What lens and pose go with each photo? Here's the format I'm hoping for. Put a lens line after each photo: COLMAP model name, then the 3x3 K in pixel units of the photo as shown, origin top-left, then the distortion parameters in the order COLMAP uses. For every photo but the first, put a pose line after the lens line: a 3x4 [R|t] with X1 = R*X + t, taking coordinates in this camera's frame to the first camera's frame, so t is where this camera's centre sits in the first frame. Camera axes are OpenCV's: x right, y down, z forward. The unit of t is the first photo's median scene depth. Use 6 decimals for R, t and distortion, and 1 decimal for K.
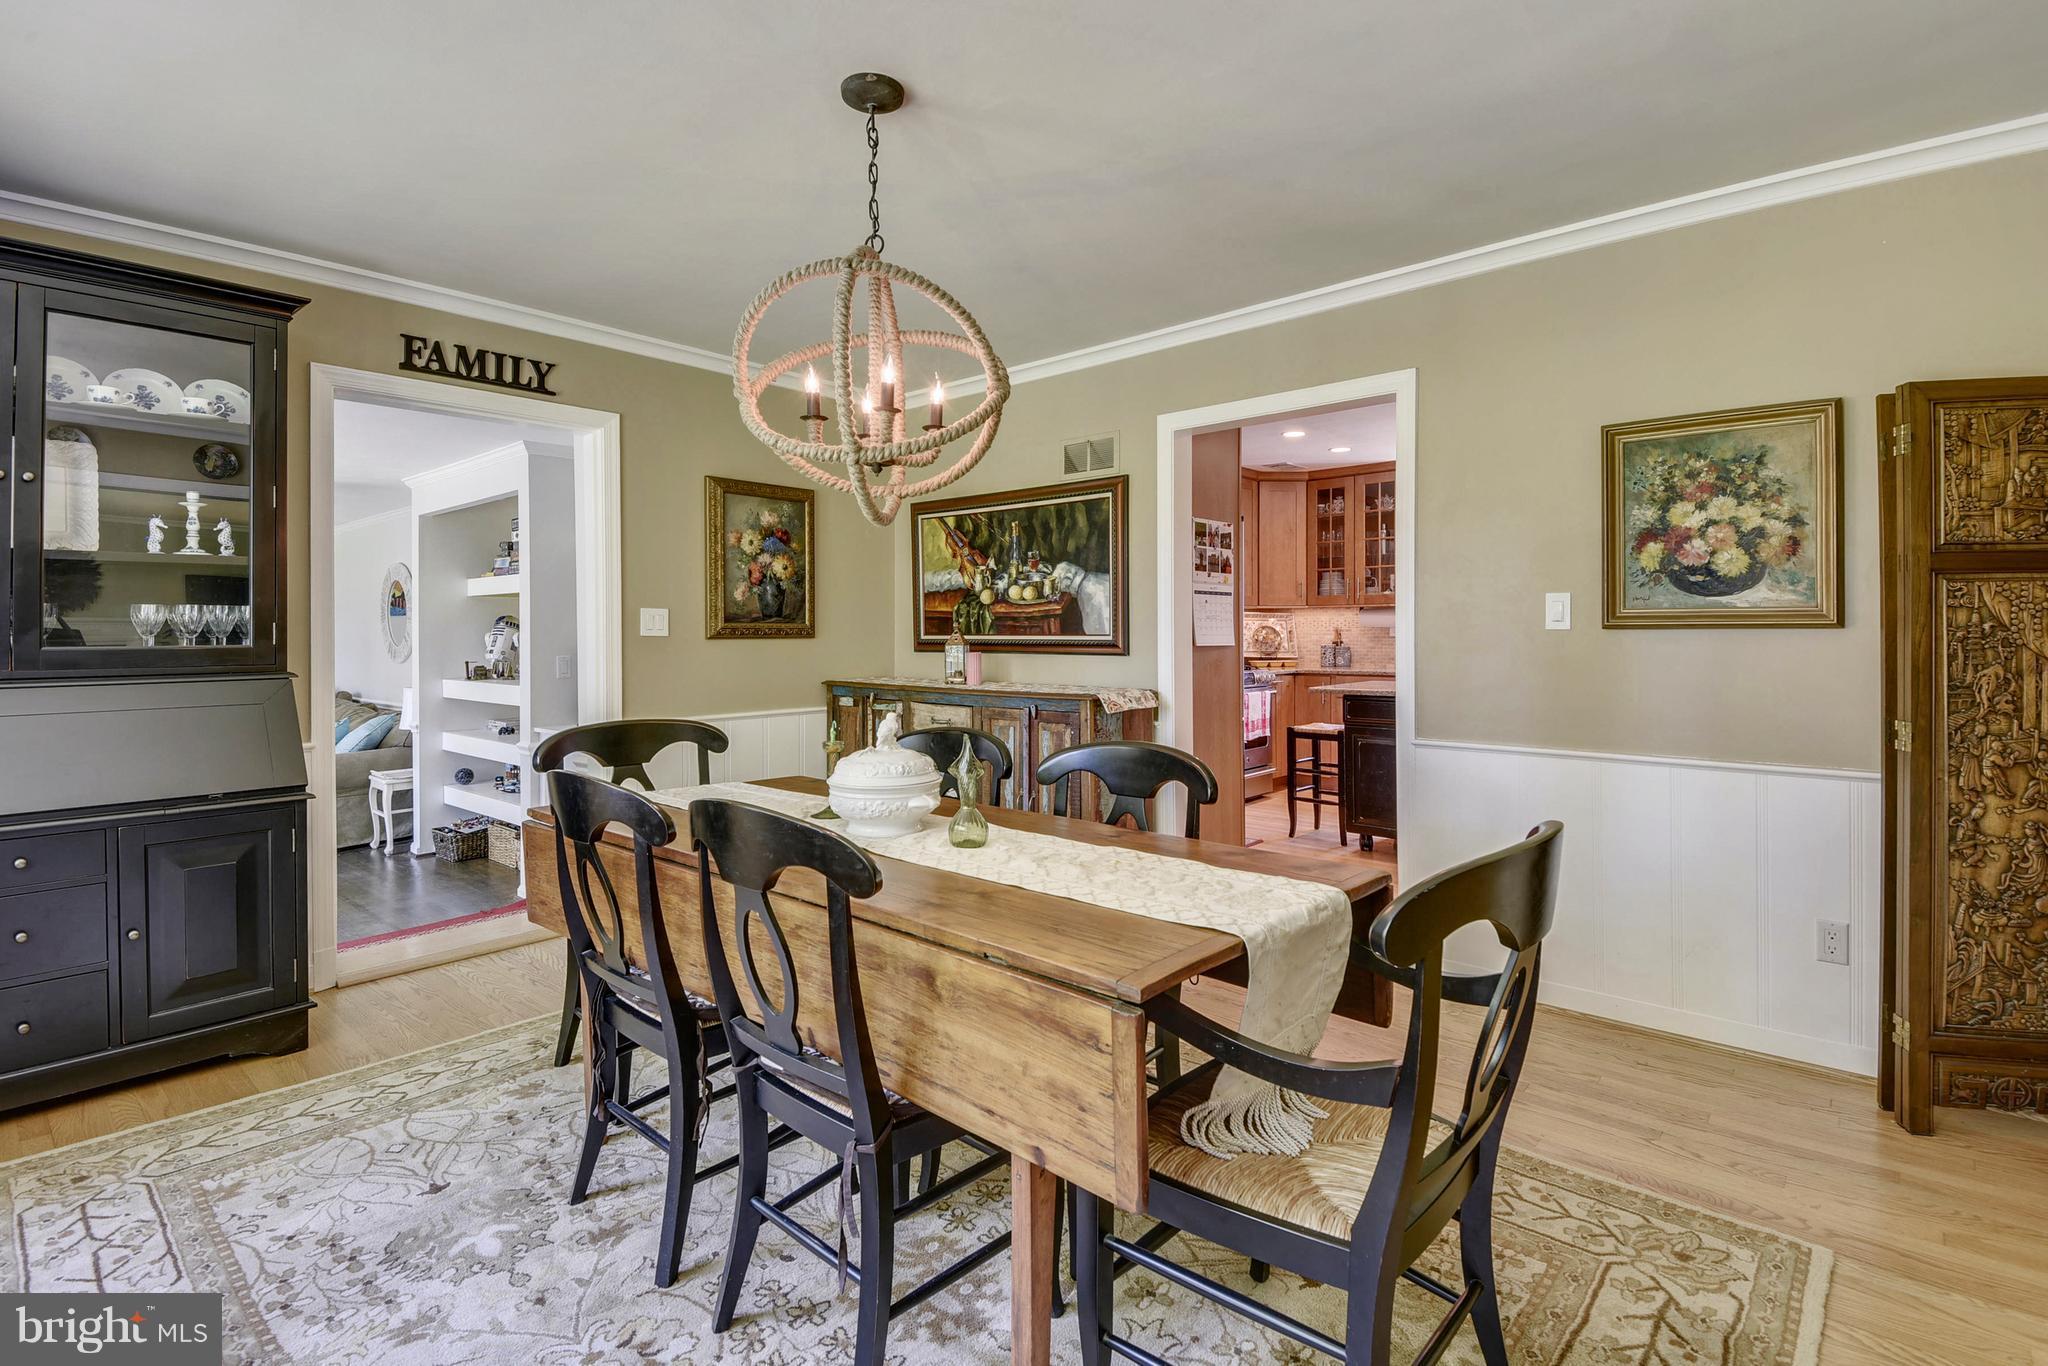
lens RADIAL K [[978.1, 0, 1019.4], [0, 978.1, 648.9], [0, 0, 1]] dist [0.005787, 0.000108]
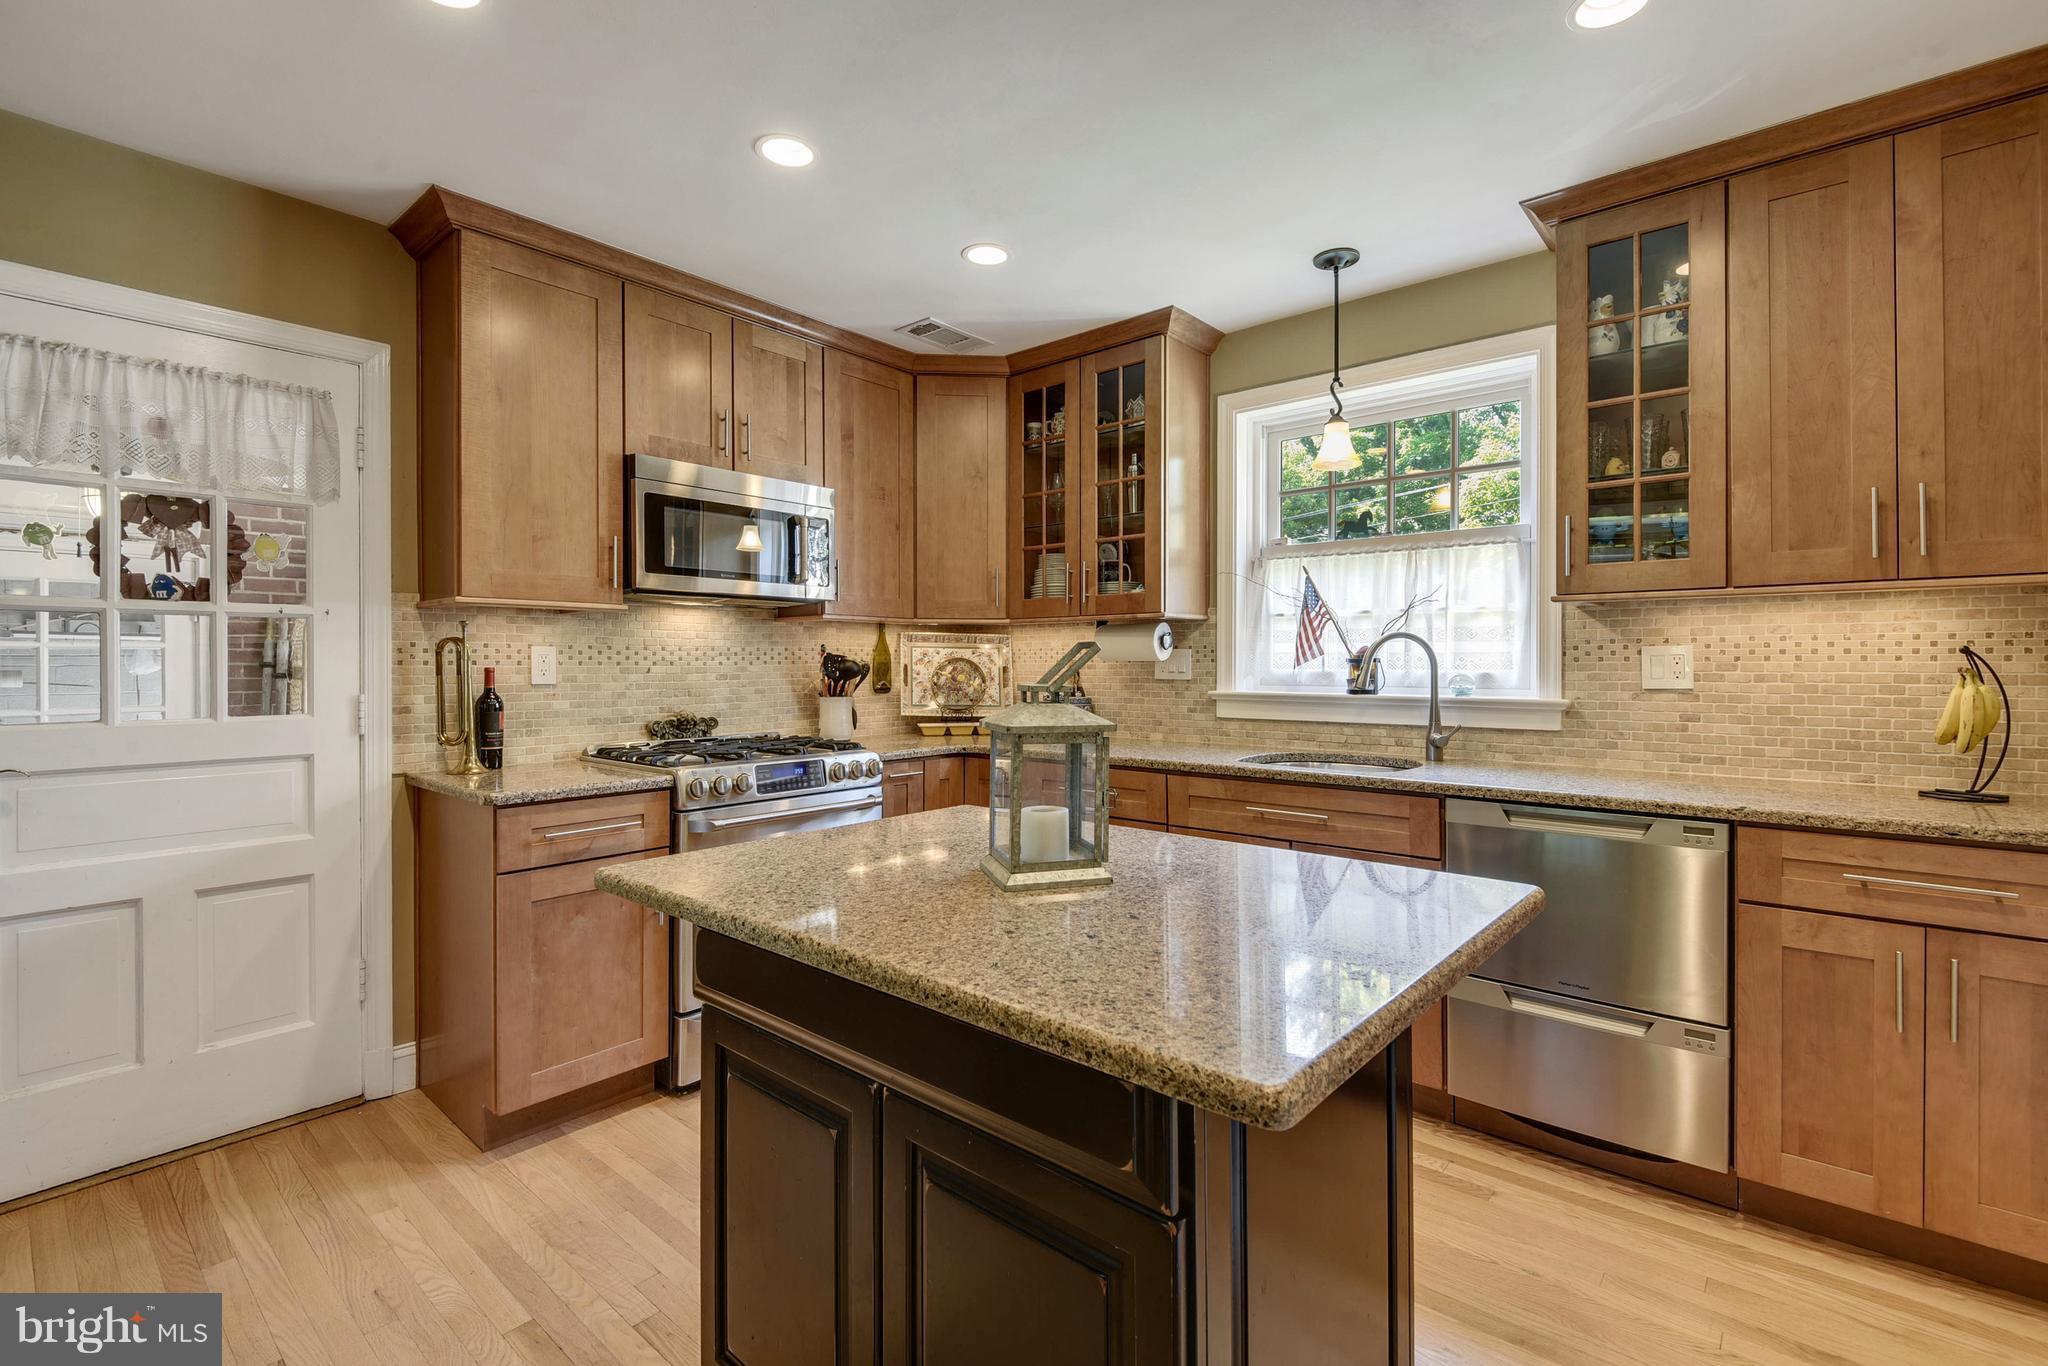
lens RADIAL K [[929.3, 0, 1040.9], [0, 929.3, 666.0], [0, 0, 1]] dist [-0.005439, -0.009288]
pose [[0.999312, 0.005904, 0.036611, 0.301922], [-0.005374, 0.999880, -0.014559, -0.012502], [-0.036692, 0.014352, 0.999224, 0.522125]]
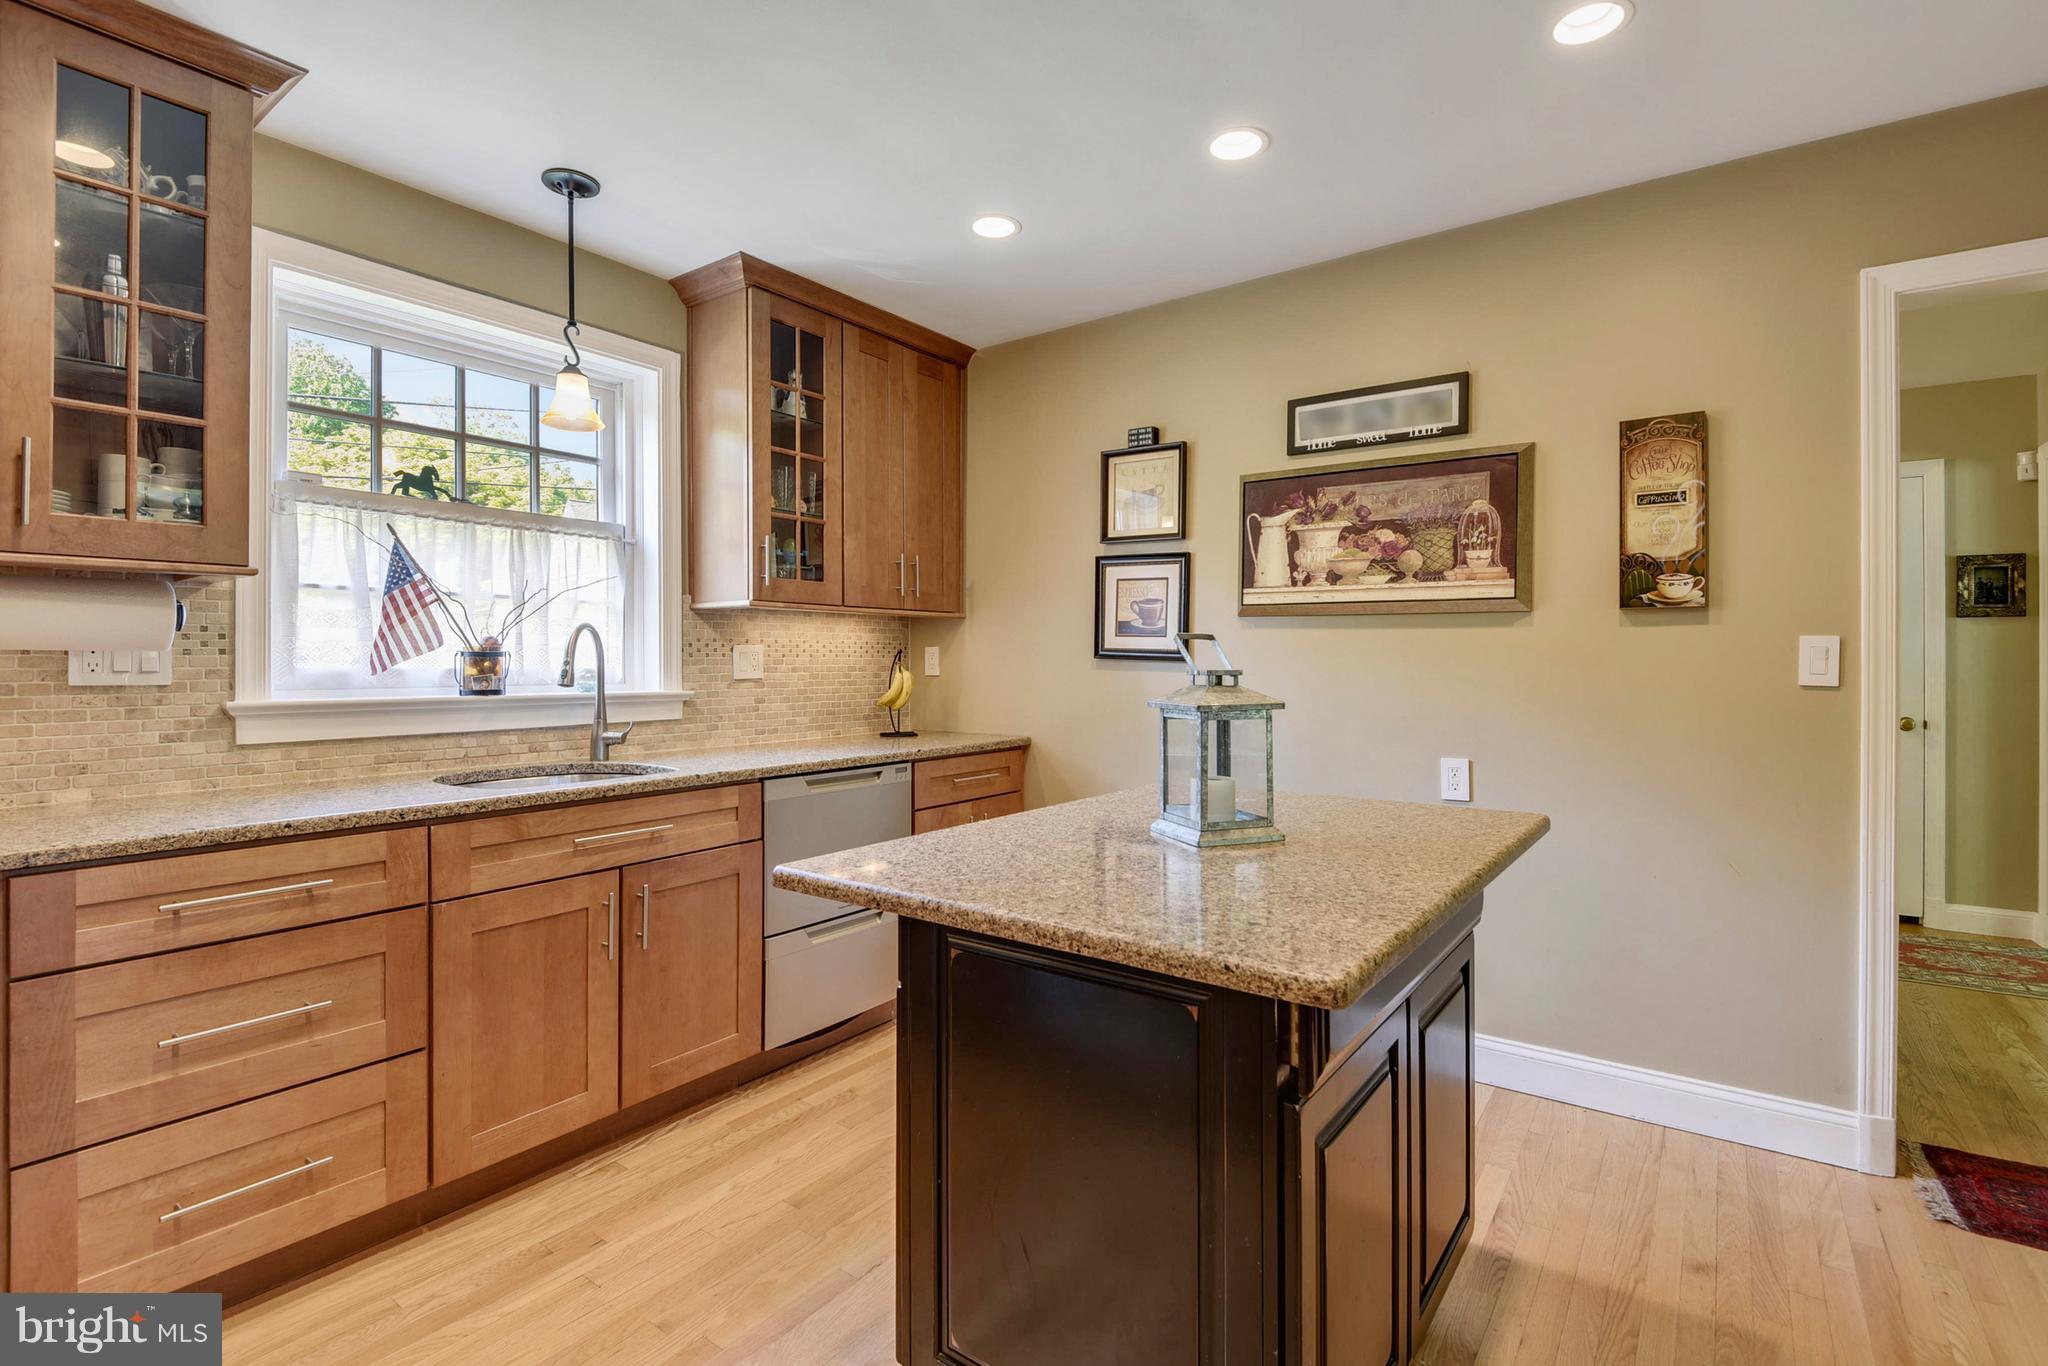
lens RADIAL K [[929.3, 0, 1013.4], [0, 929.3, 671.6], [0, 0, 1]] dist [-0.005439, -0.009288]
pose [[-0.114380, -0.001908, 0.993435, 0.104775], [0.019773, 0.999796, 0.004197, -0.013003], [-0.993240, 0.020123, -0.114319, 0.771160]]
